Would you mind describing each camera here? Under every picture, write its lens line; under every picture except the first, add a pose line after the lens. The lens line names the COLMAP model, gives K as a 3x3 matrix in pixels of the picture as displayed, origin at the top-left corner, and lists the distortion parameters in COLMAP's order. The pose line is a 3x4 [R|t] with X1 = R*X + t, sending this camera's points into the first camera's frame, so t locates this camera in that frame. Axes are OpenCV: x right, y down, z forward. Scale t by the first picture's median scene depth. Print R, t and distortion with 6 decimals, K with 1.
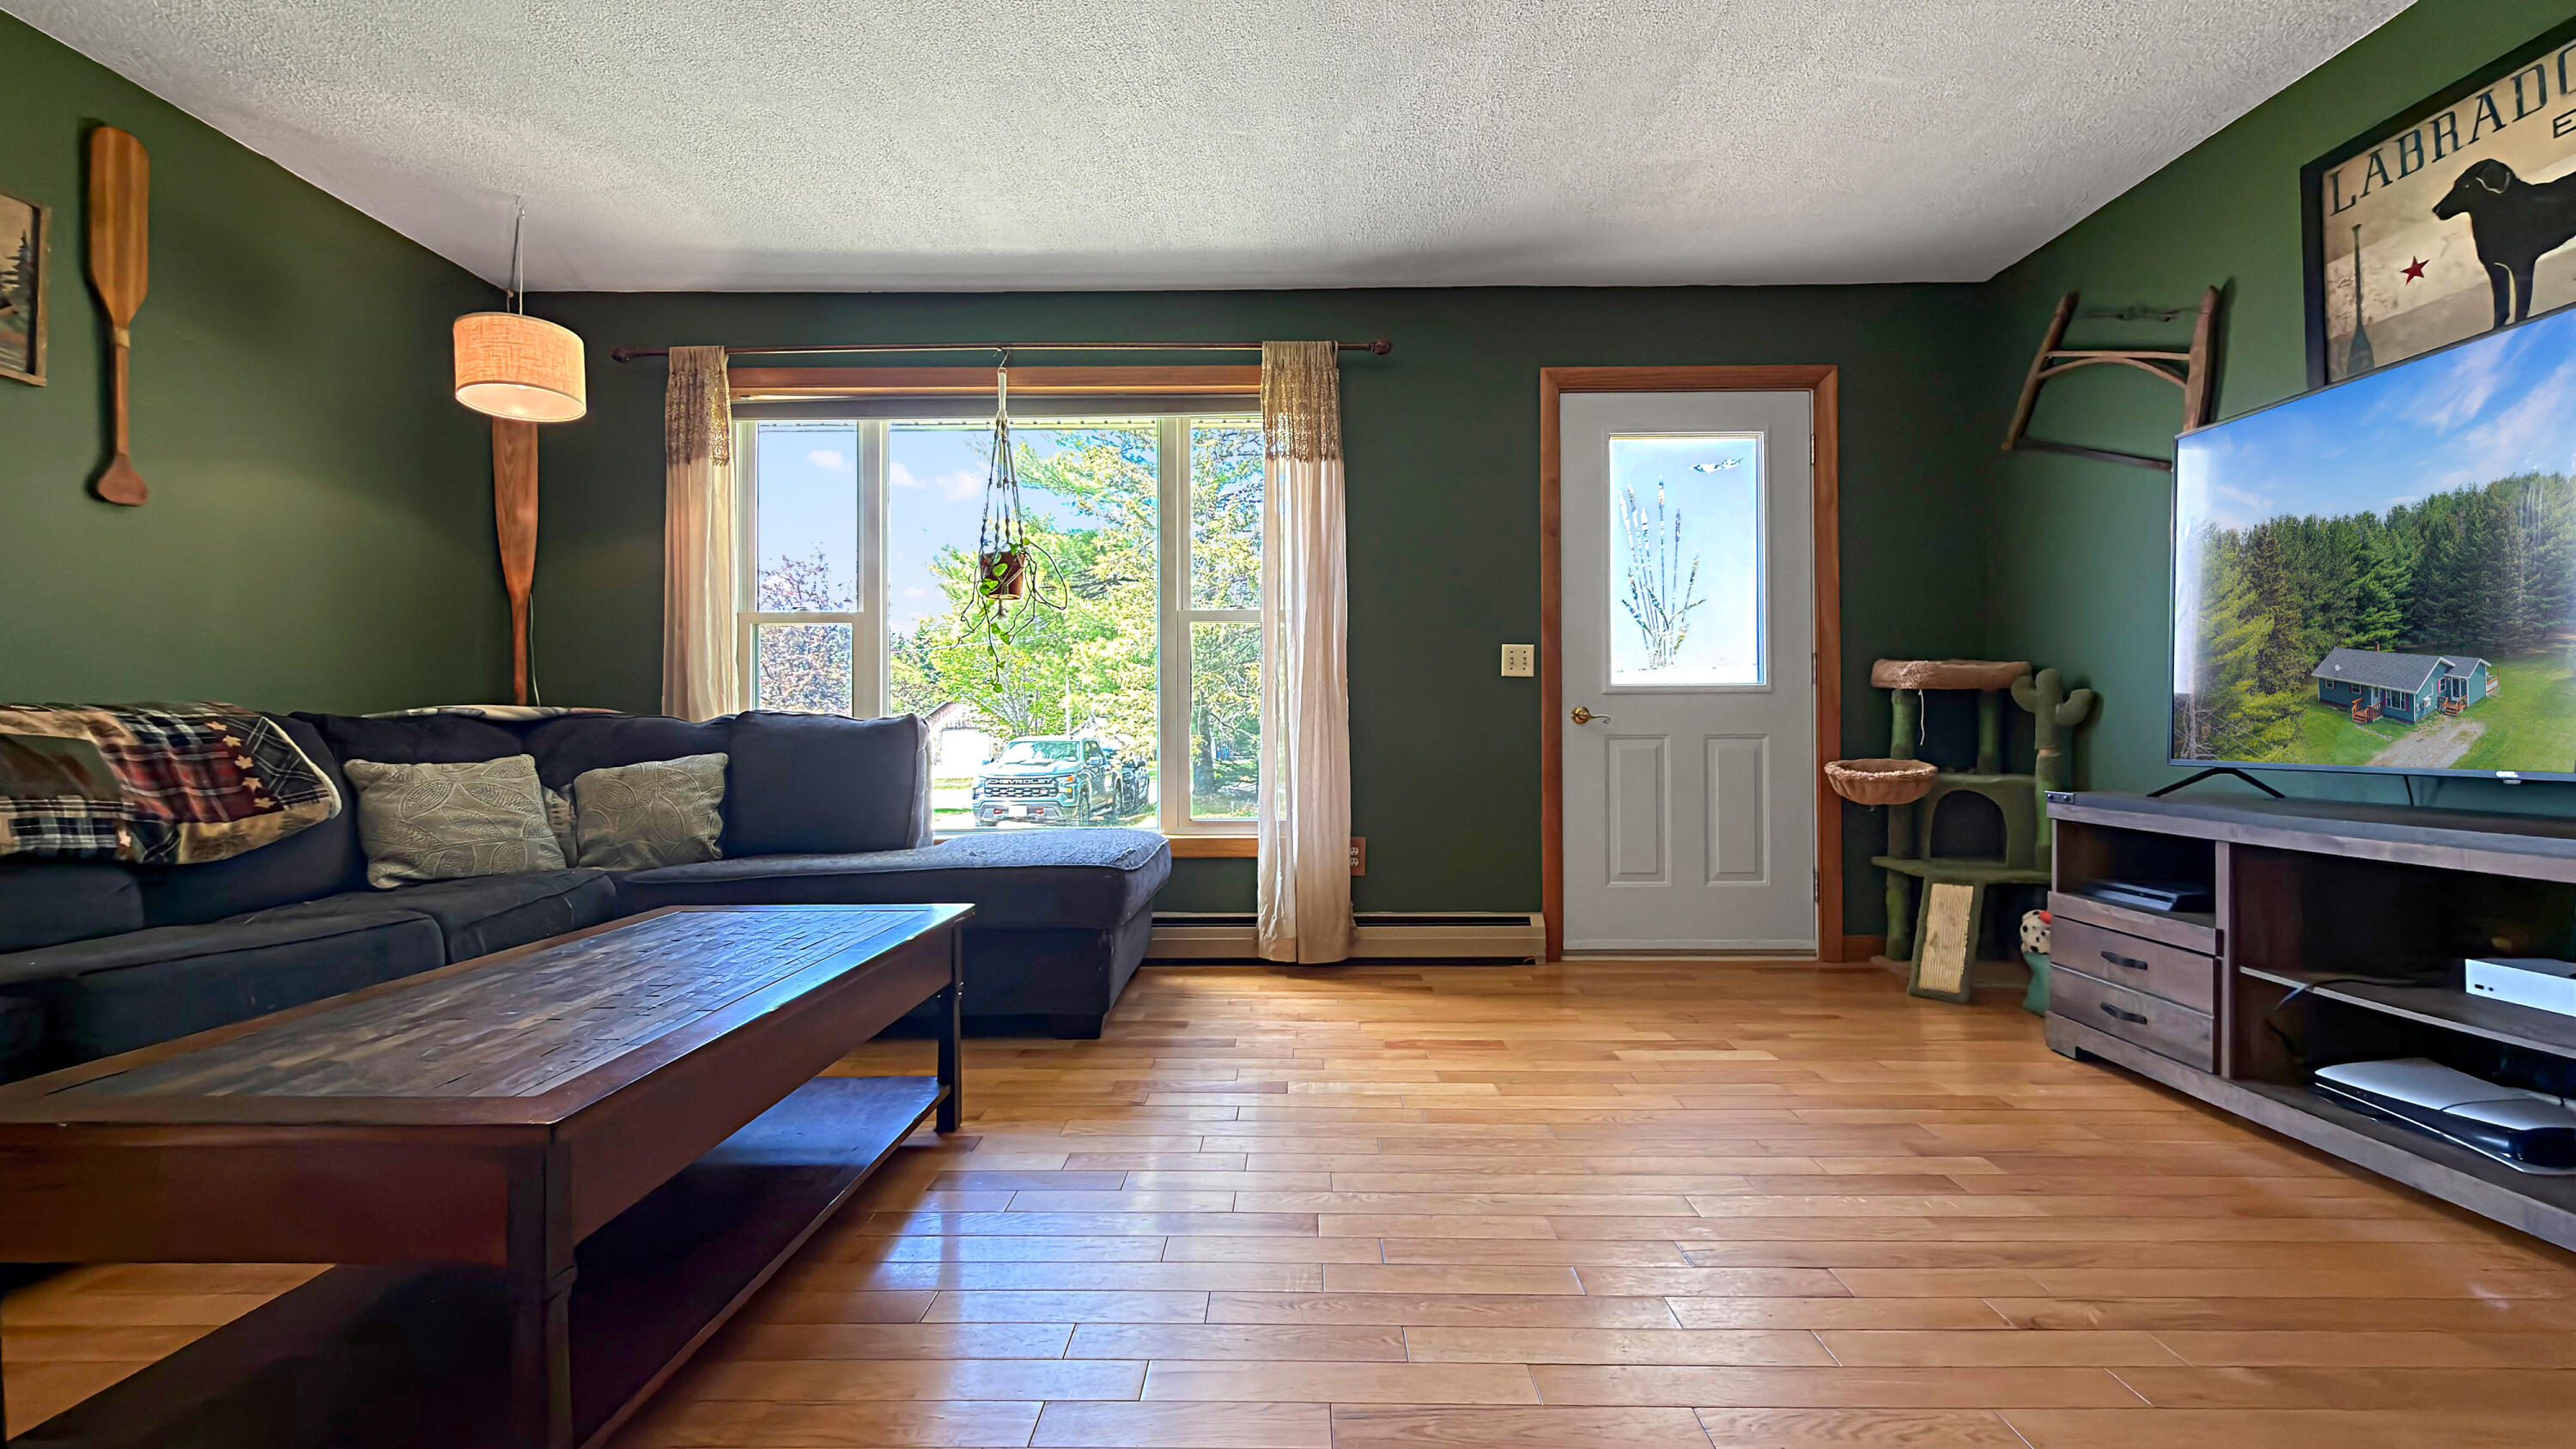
lens RADIAL K [[1028.2, 0, 1292.9], [0, 1028.2, 724.1], [0, 0, 1]] dist [0.001593, -0.000492]
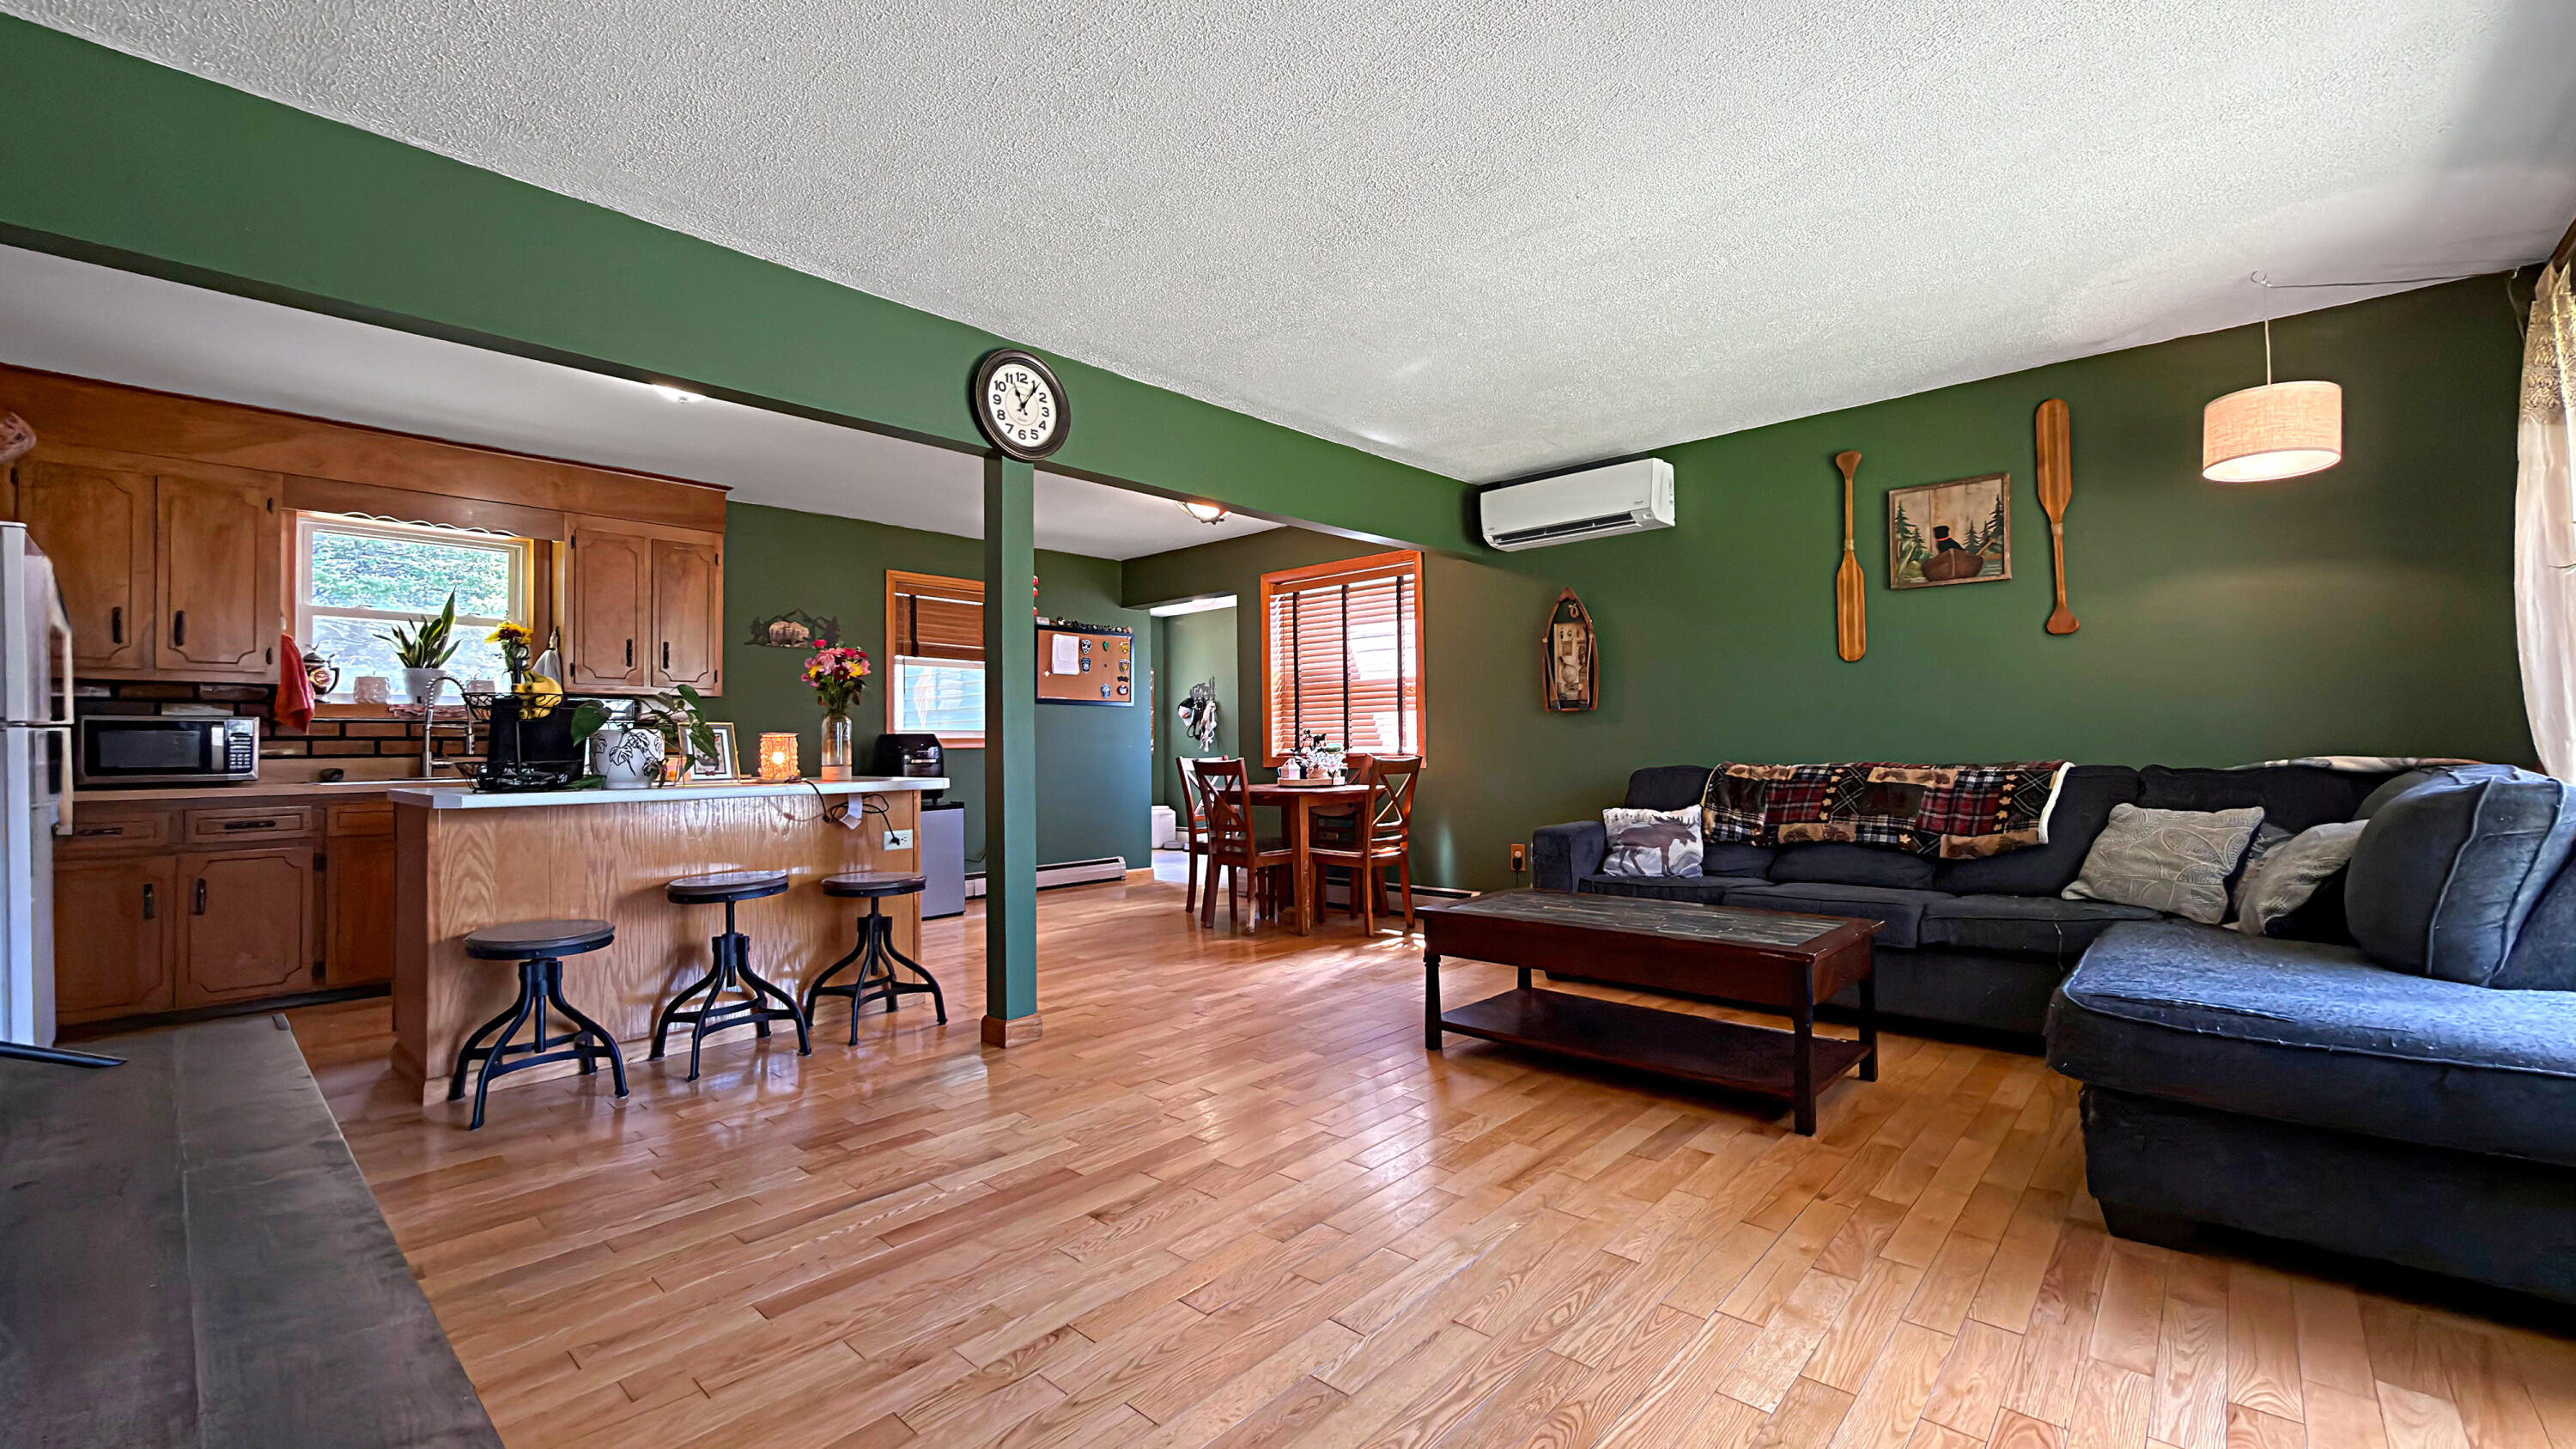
lens RADIAL K [[1028.2, 0, 1291.7], [0, 1028.2, 733.7], [0, 0, 1]] dist [0.001593, -0.000492]
pose [[-0.671952, 0.000487, -0.740594, 0.642739], [0.021032, 0.999609, -0.018425, -0.043605], [0.740296, -0.027957, -0.671700, 0.918309]]
